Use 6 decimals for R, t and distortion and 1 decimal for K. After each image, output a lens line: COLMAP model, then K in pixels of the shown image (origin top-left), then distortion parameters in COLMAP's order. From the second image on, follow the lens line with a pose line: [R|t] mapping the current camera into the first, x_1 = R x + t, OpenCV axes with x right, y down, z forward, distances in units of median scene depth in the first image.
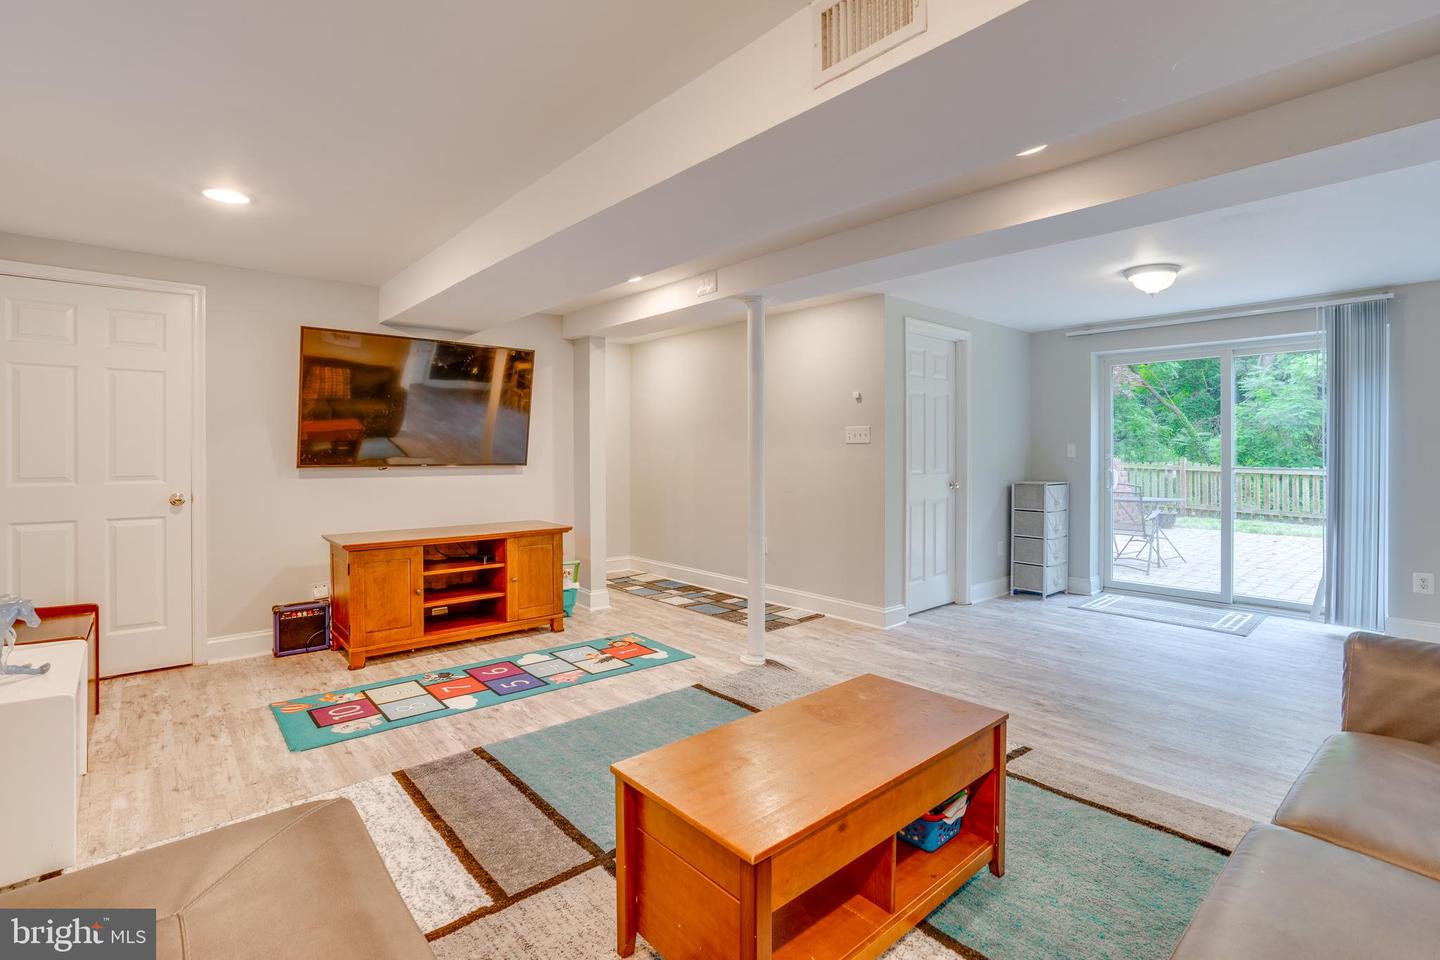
lens RADIAL K [[684.7, 0, 720.0], [0, 684.7, 480.0], [0, 0, 1]] dist [-0.054916, 0.029559]
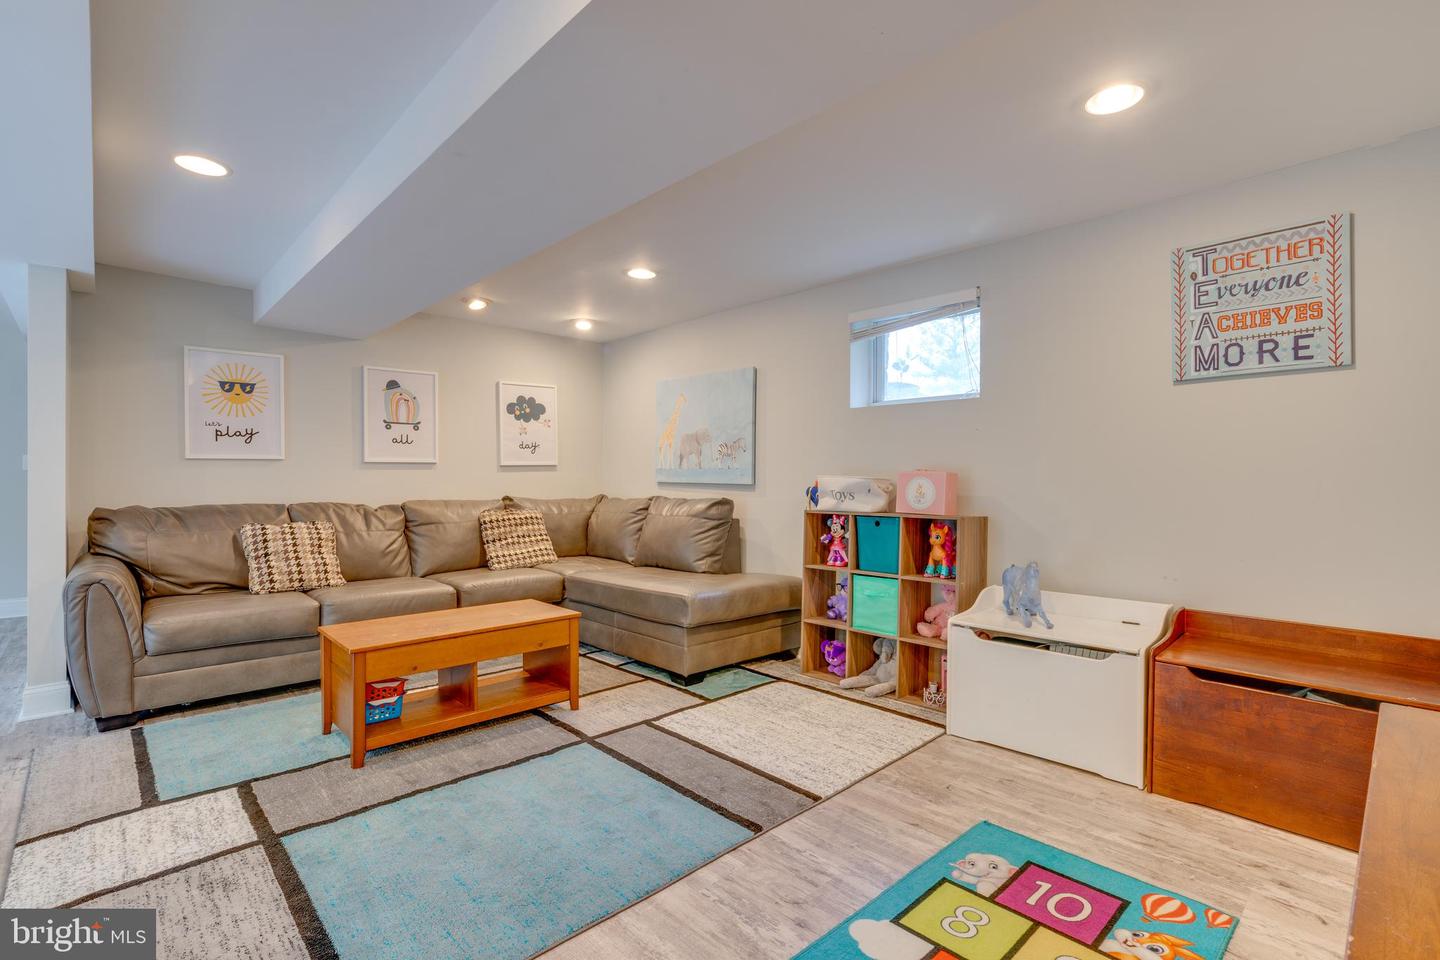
lens RADIAL K [[668.0, 0, 720.0], [0, 668.0, 480.0], [0, 0, 1]] dist [-0.059550, 0.029253]
pose [[-0.999000, -0.000765, -0.044706, -0.219993], [-0.002695, 0.999066, 0.043128, -0.030312], [0.044631, 0.043205, -0.998069, 1.357398]]
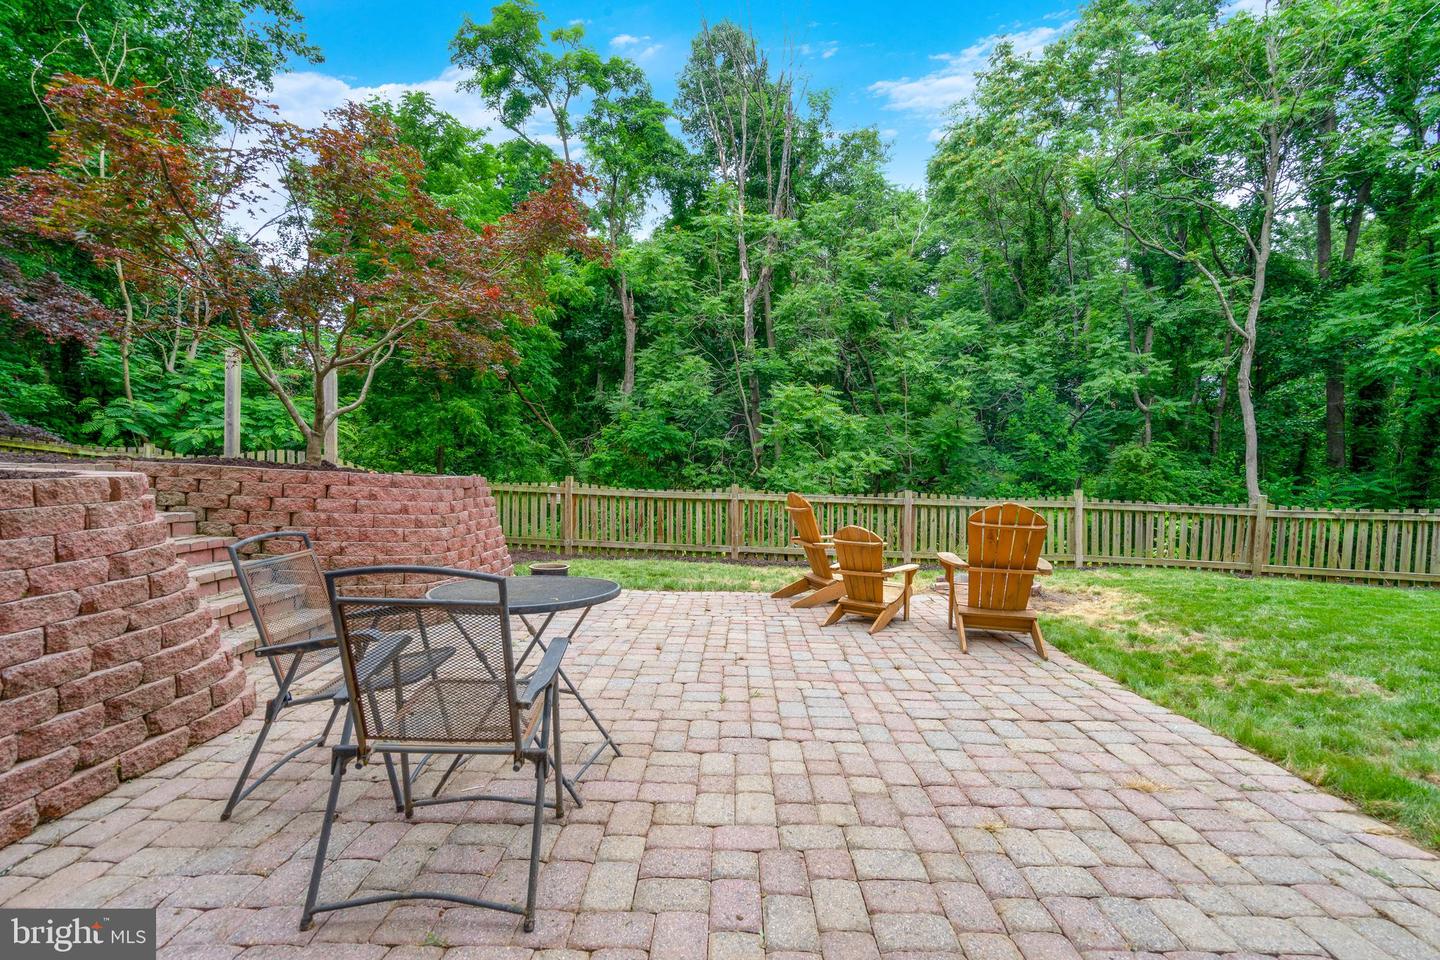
lens RADIAL K [[662.5, 0, 720.0], [0, 662.5, 480.0], [0, 0, 1]] dist [-0.045978, 0.021534]
pose [[0.659143, 0.008836, 0.751966, 0.982376], [0.013030, 0.999647, -0.023168, -0.041625], [-0.751905, 0.025069, 0.658795, 1.537186]]
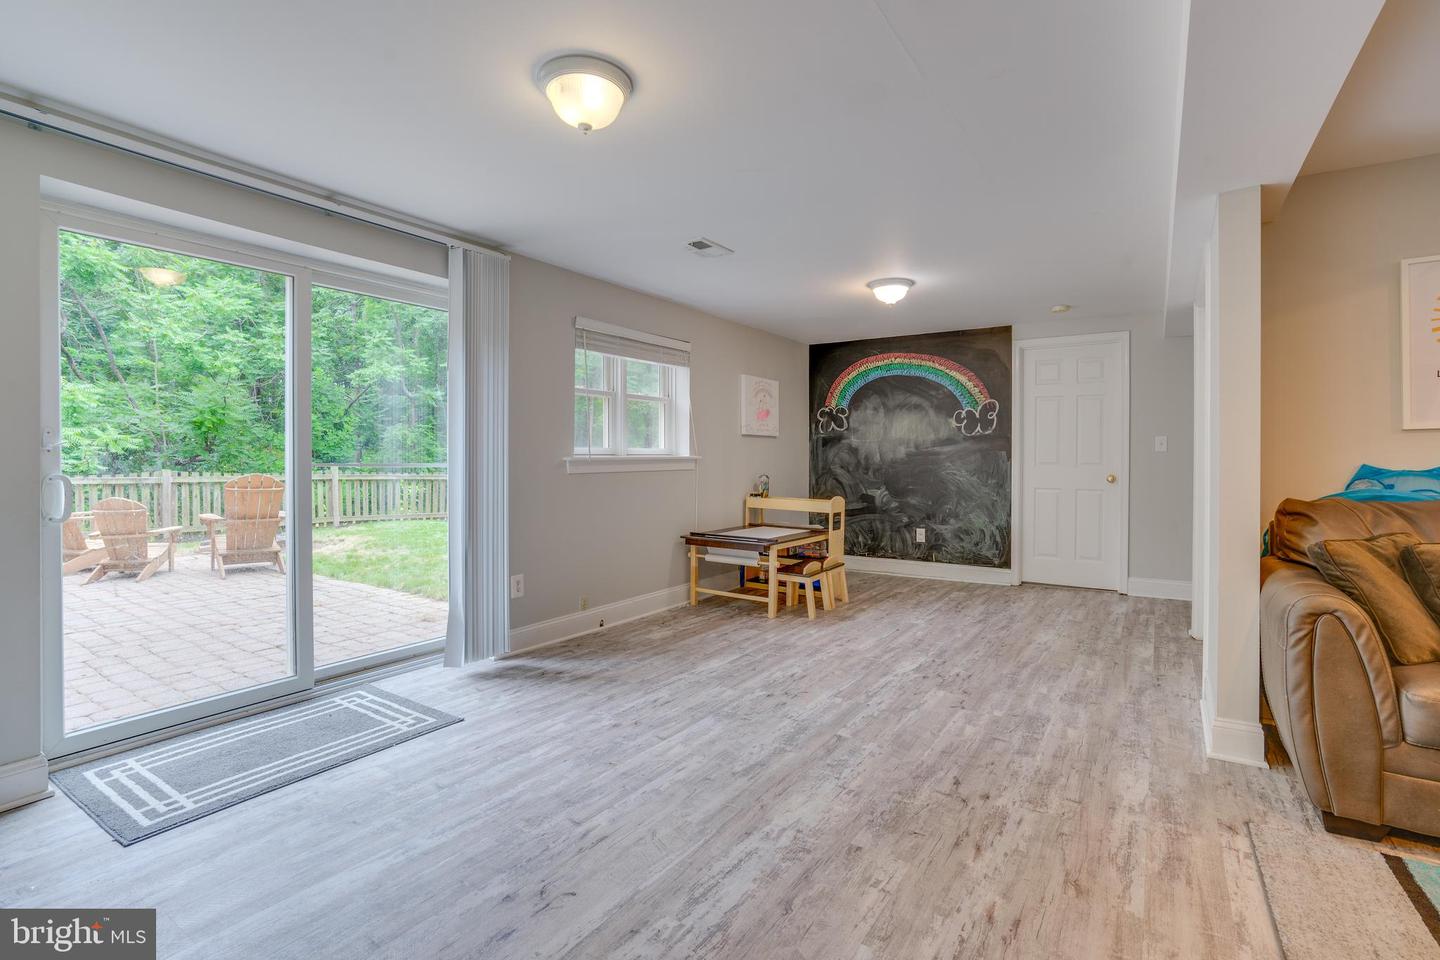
lens RADIAL K [[670.2, 0, 724.3], [0, 670.2, 462.4], [0, 0, 1]] dist [-0.048792, 0.024211]
pose [[-0.266486, -0.002396, 0.963836, 0.120078], [0.040837, 0.999071, 0.013775, -0.021270], [-0.962973, 0.043031, -0.266141, 1.156084]]
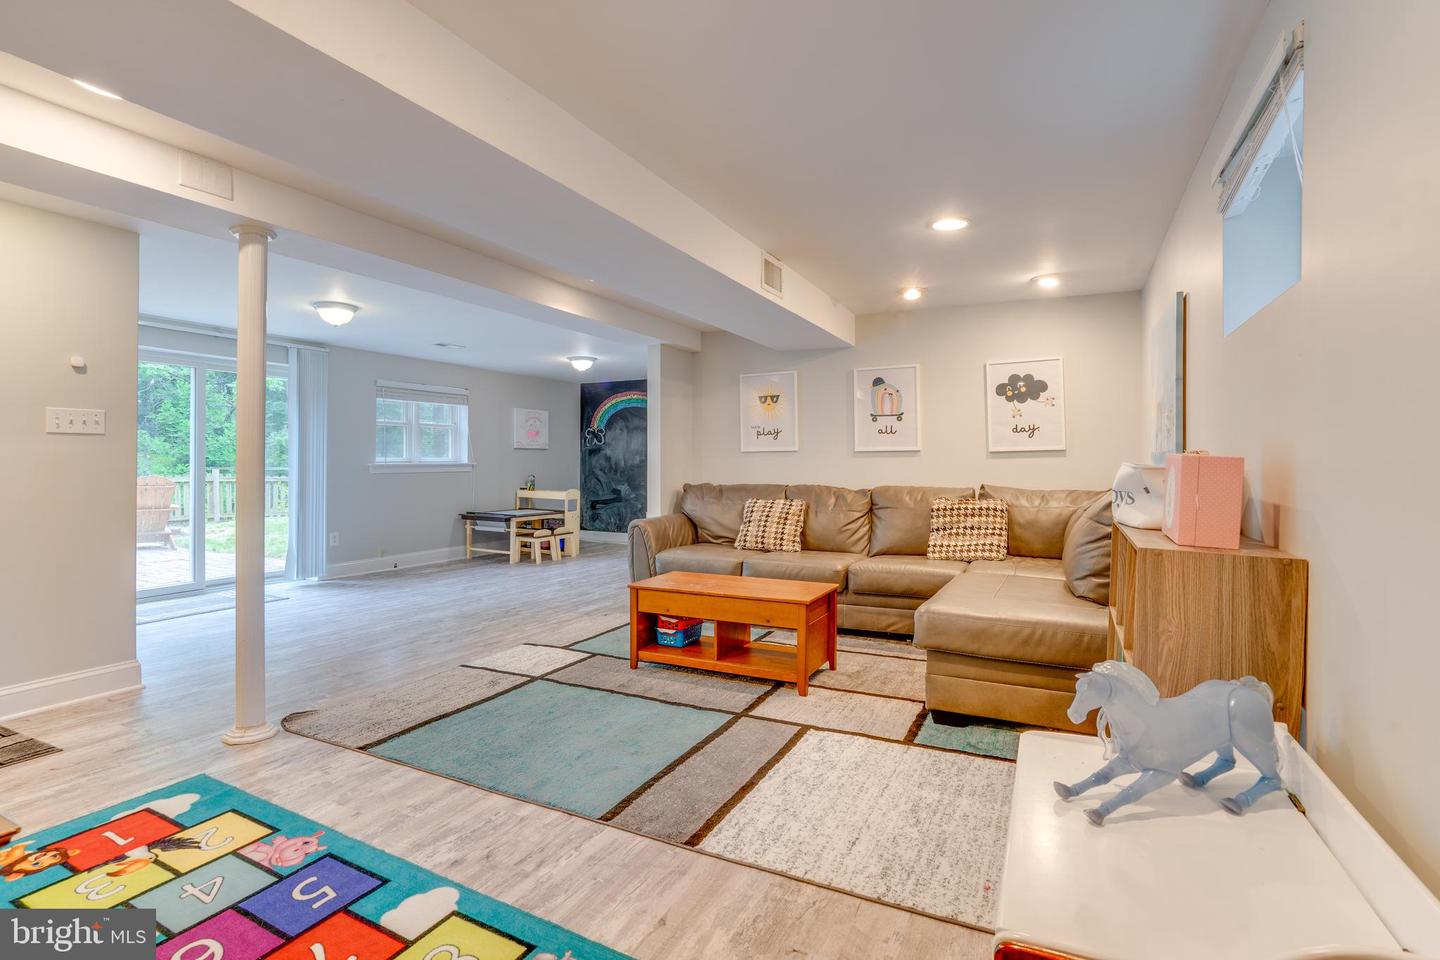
lens RADIAL K [[674.2, 0, 726.1], [0, 674.2, 458.2], [0, 0, 1]] dist [-0.024718, 0.000415]
pose [[-0.383992, 0.008857, 0.923294, -0.880511], [0.037513, 0.999278, 0.006015, -0.012999], [-0.922574, 0.036945, -0.384047, 0.899591]]
